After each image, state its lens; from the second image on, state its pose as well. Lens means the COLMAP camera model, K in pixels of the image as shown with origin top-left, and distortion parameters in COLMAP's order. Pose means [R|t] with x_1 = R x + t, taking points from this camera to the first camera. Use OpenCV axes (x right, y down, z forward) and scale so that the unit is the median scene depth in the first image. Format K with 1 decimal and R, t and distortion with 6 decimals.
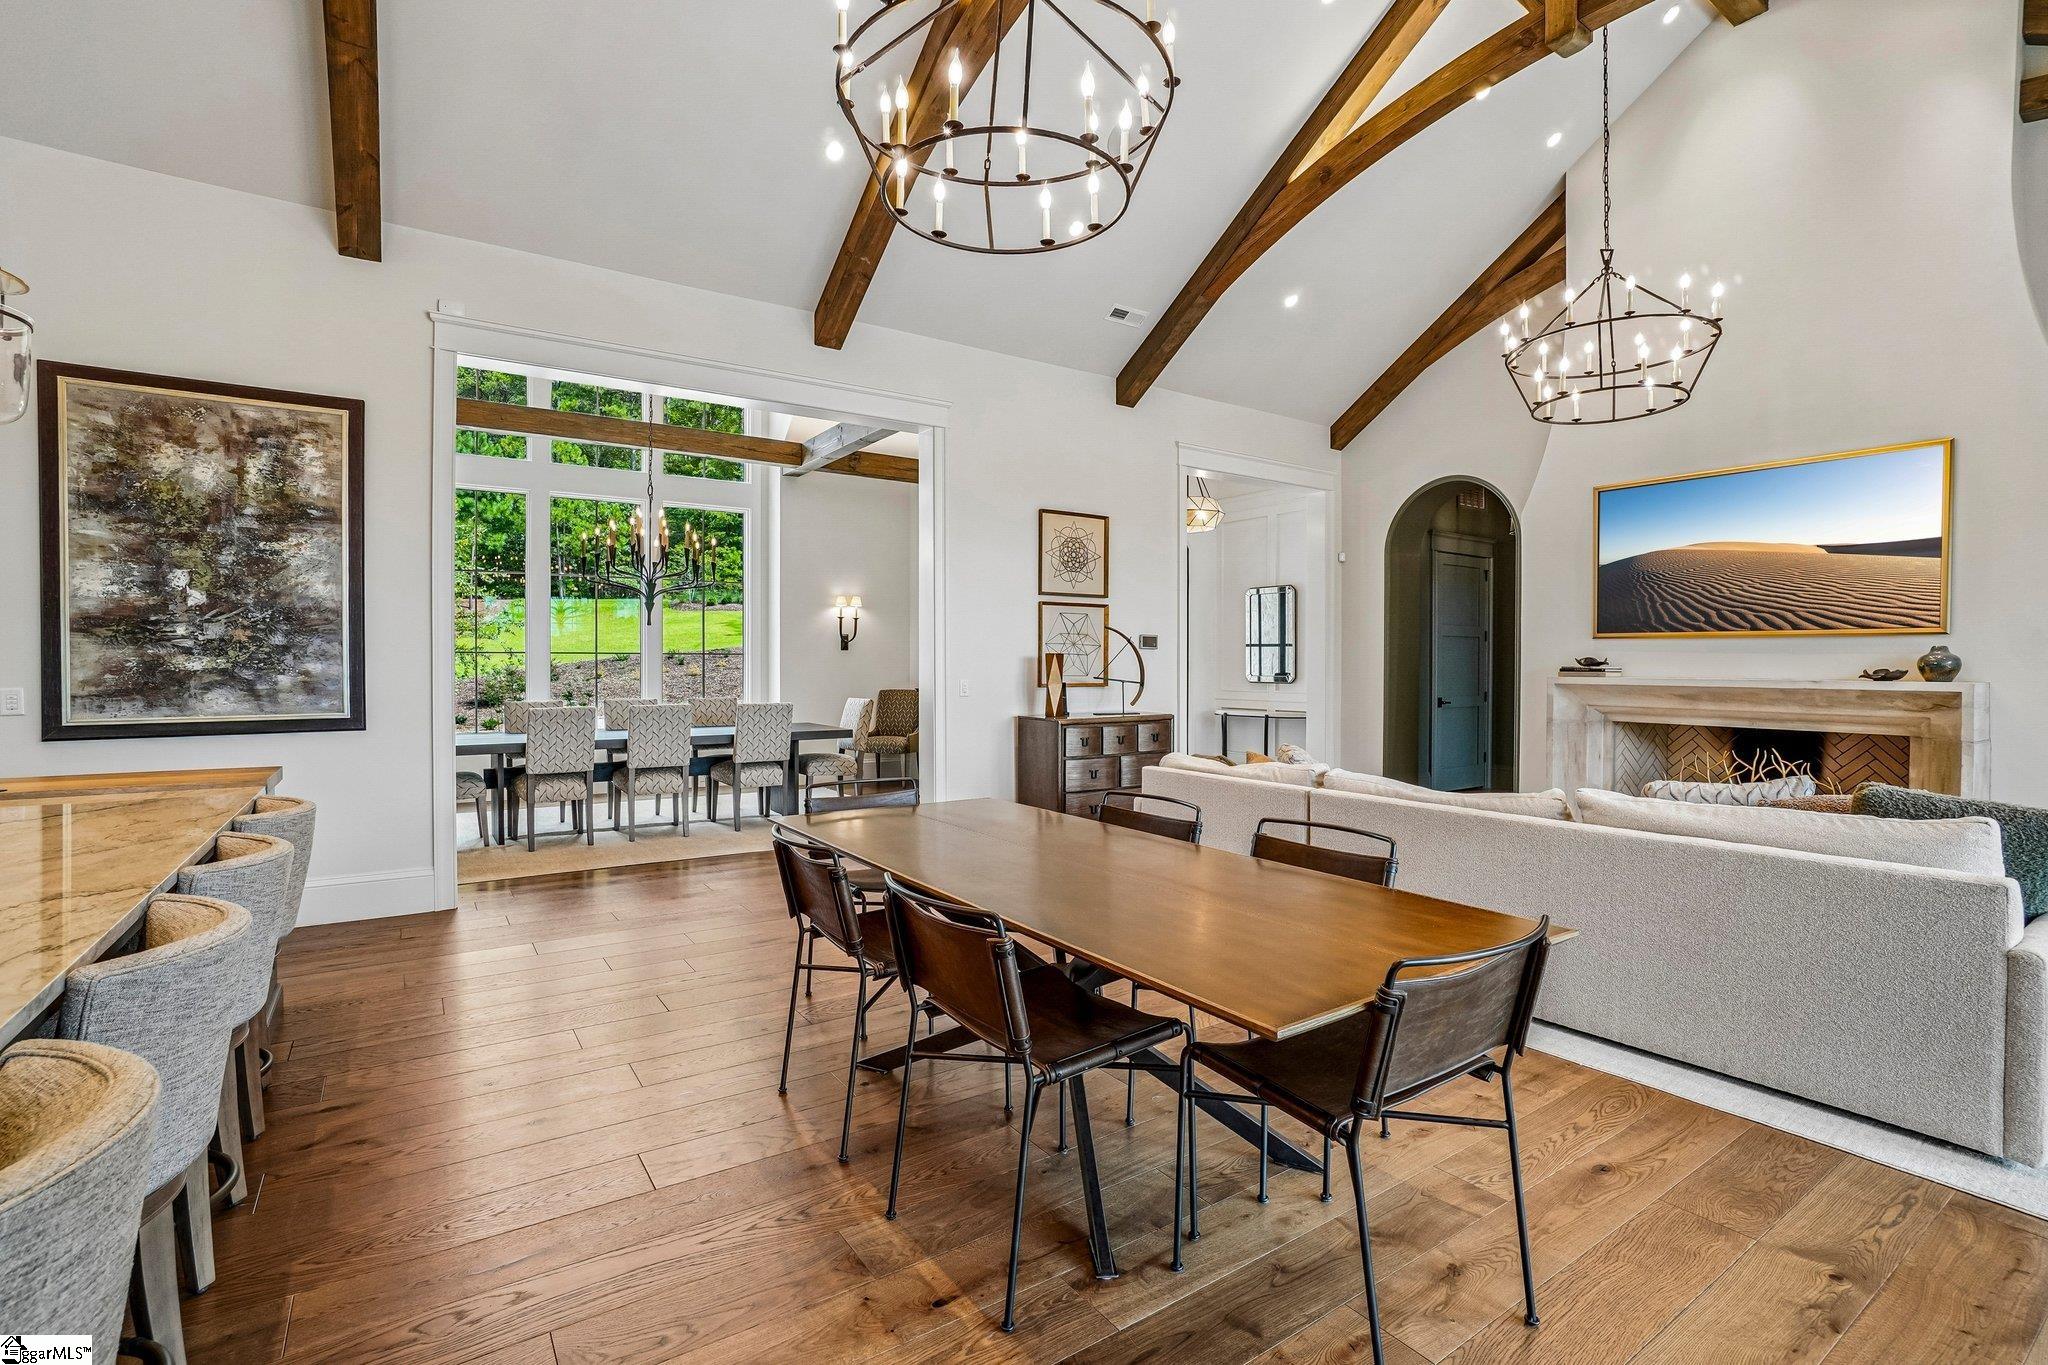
lens RADIAL K [[905.8, 0, 1023.0], [0, 905.8, 676.7], [0, 0, 1]] dist [-0.057185, 0.022646]
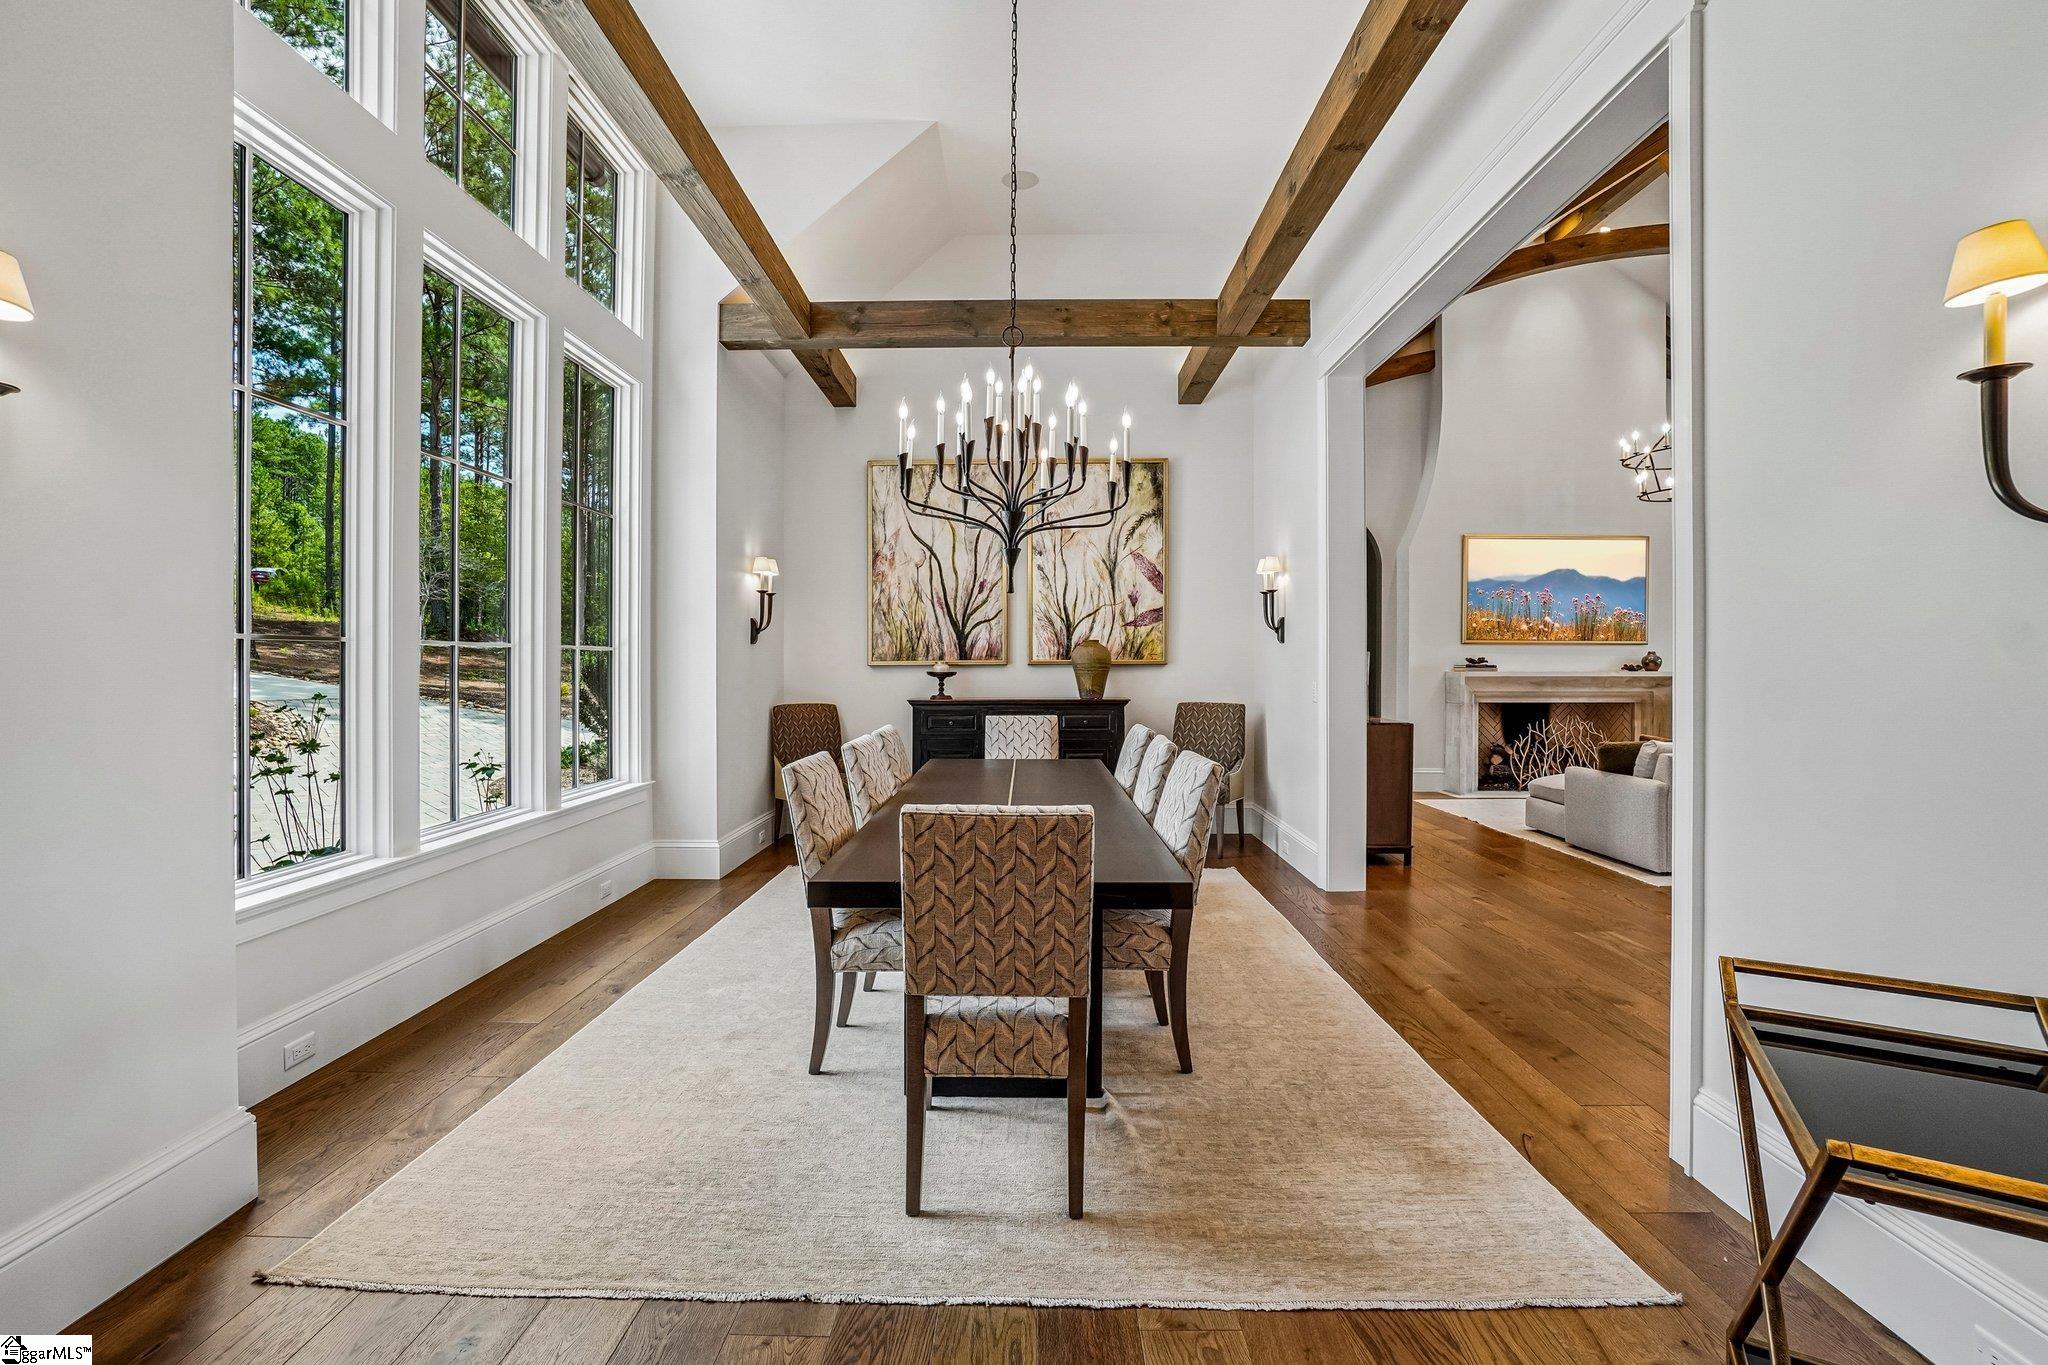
lens RADIAL K [[905.8, 0, 1023.0], [0, 905.8, 676.7], [0, 0, 1]] dist [-0.057185, 0.022646]
pose [[0.582598, -0.012930, 0.812658, -1.239759], [0.017302, 0.999844, 0.003505, -0.012127], [-0.812576, 0.012018, 0.582731, 1.028061]]
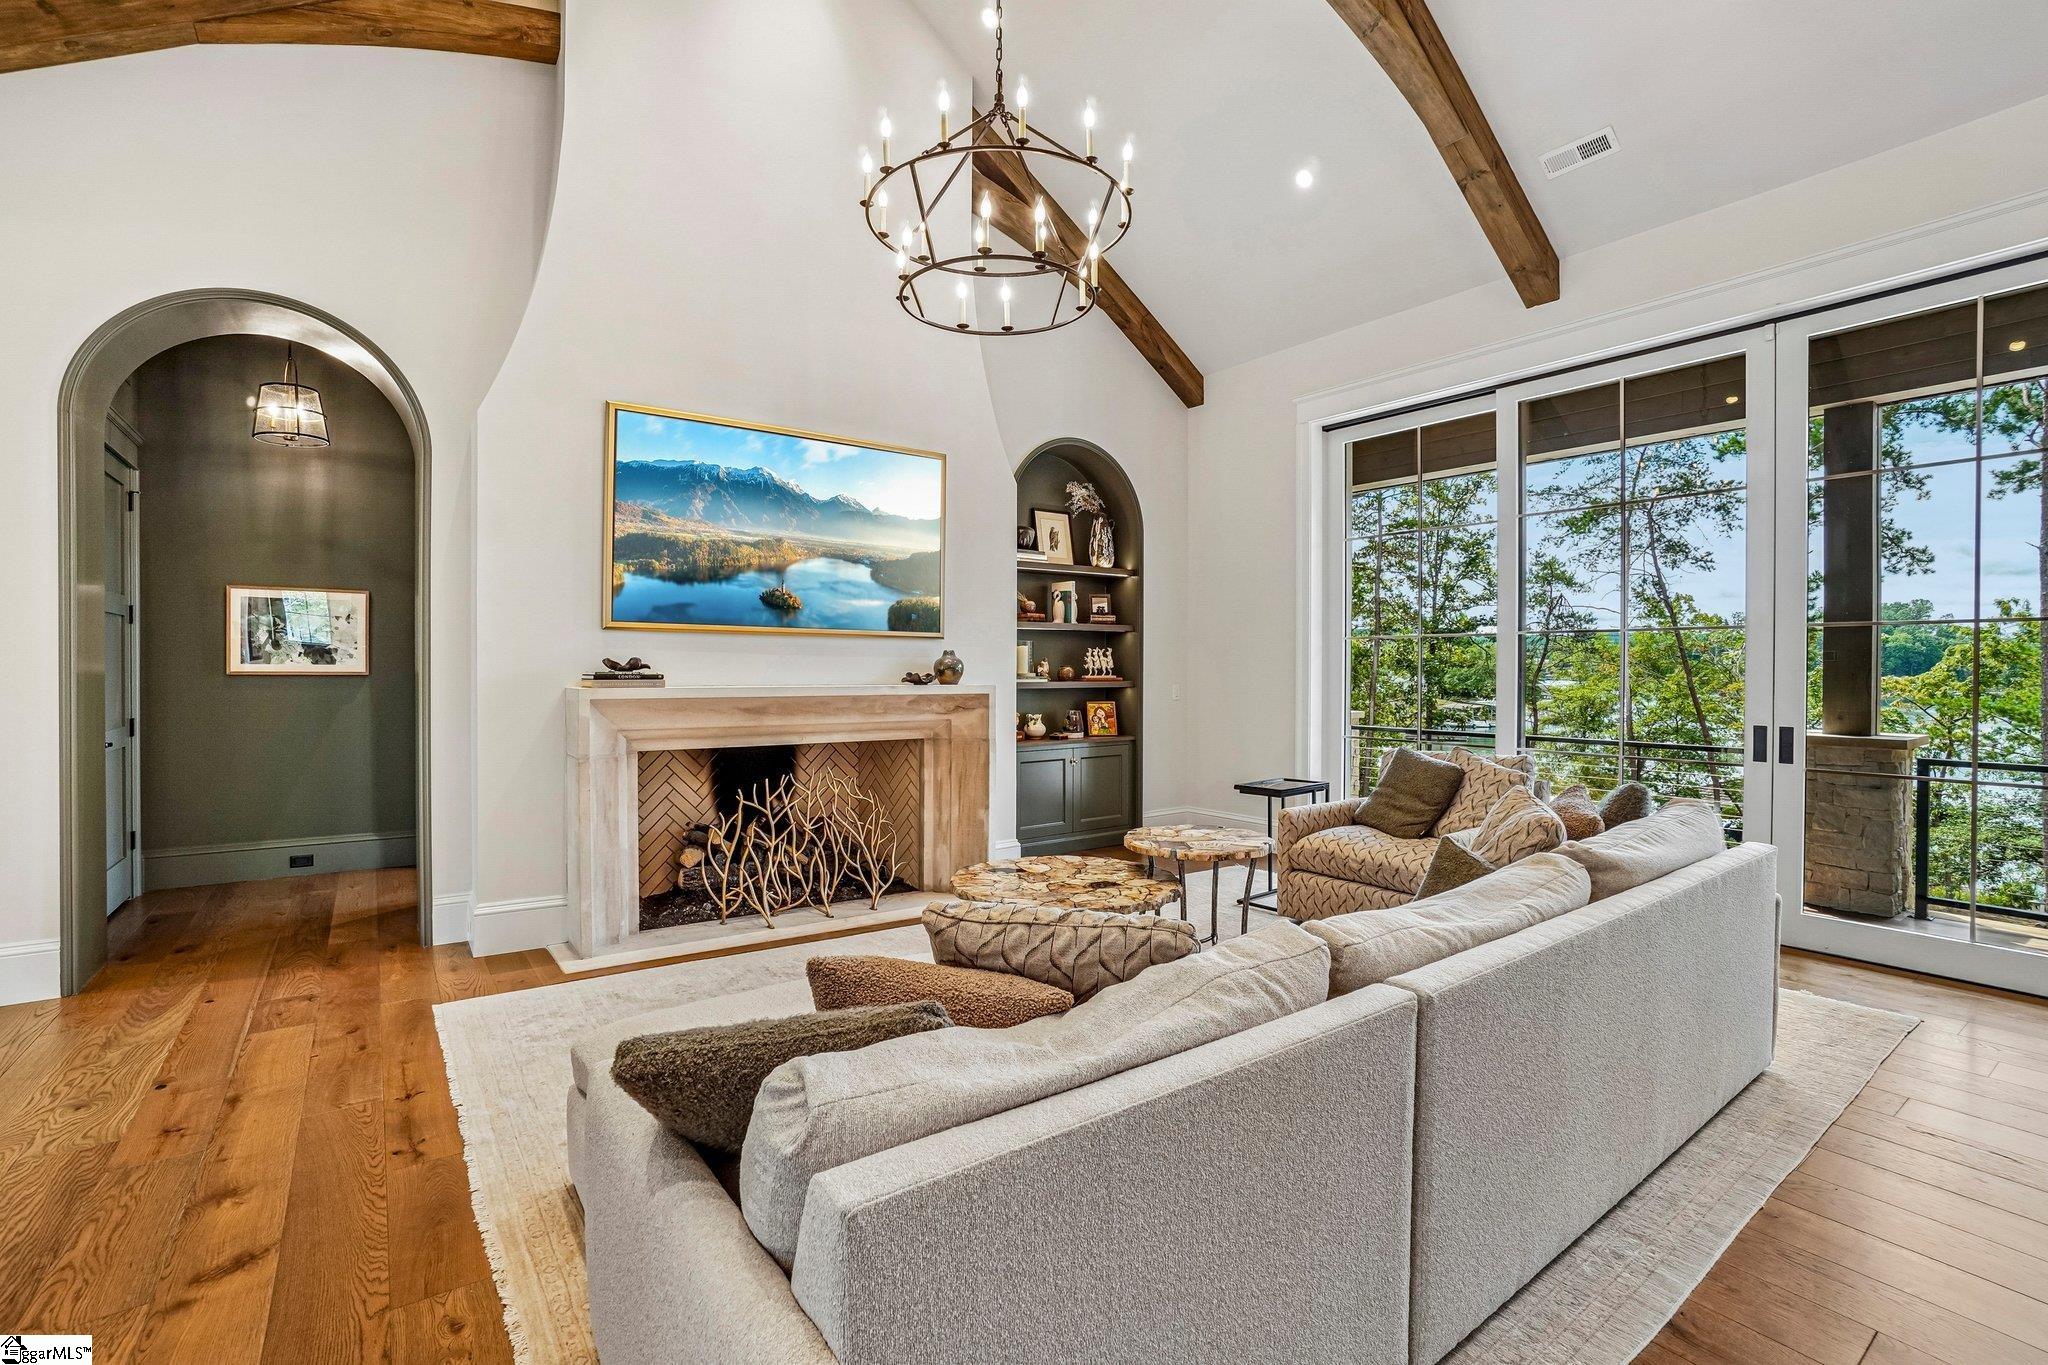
lens RADIAL K [[905.8, 0, 1023.0], [0, 905.8, 676.7], [0, 0, 1]] dist [-0.057185, 0.022646]
pose [[-0.028631, -0.012293, 0.999514, -0.048742], [0.014590, 0.999813, 0.012715, -0.016762], [-0.999484, 0.014947, -0.028446, 0.977545]]
